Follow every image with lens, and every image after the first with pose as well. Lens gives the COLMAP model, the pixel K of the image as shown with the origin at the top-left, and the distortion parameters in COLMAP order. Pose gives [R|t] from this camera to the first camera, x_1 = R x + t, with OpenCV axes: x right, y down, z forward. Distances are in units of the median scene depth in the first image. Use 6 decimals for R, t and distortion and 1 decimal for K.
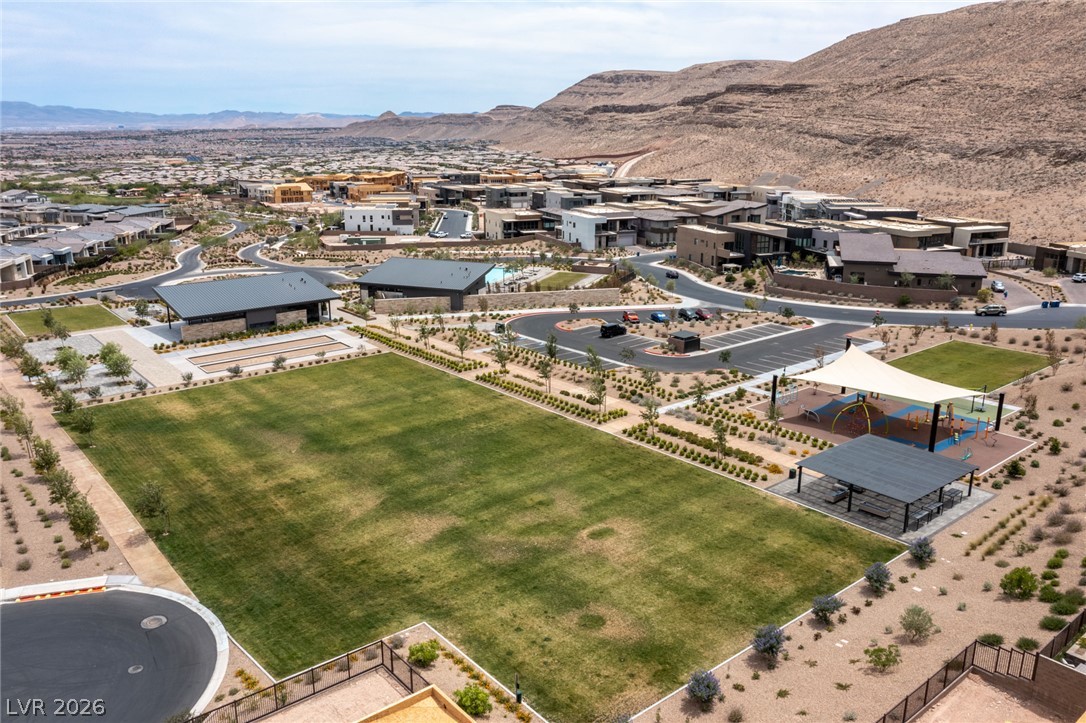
lens RADIAL K [[861.8, 0, 543.0], [0, 861.8, 361.5], [0, 0, 1]] dist [-0.000656, 0.007374]
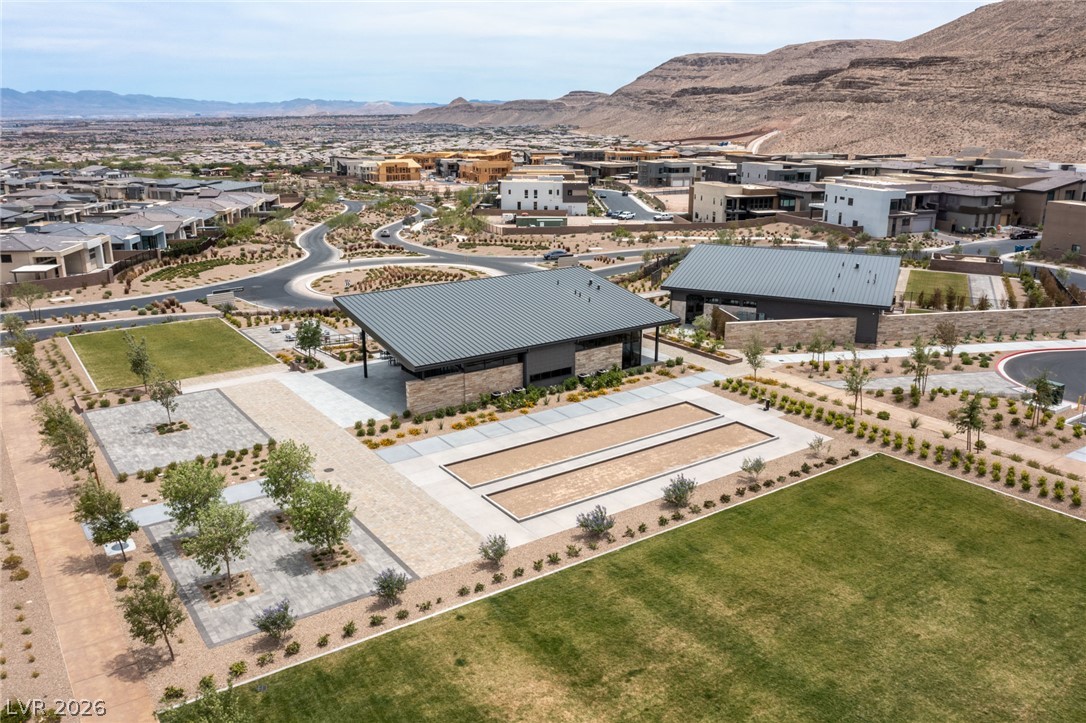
lens RADIAL K [[858.1, 0, 543.0], [0, 858.1, 361.5], [0, 0, 1]] dist [-0.009575, 0.003224]
pose [[0.997511, 0.020034, -0.067612, -0.087873], [-0.019155, 0.999724, 0.013619, -0.016997], [0.067866, -0.012290, 0.997619, 0.149144]]
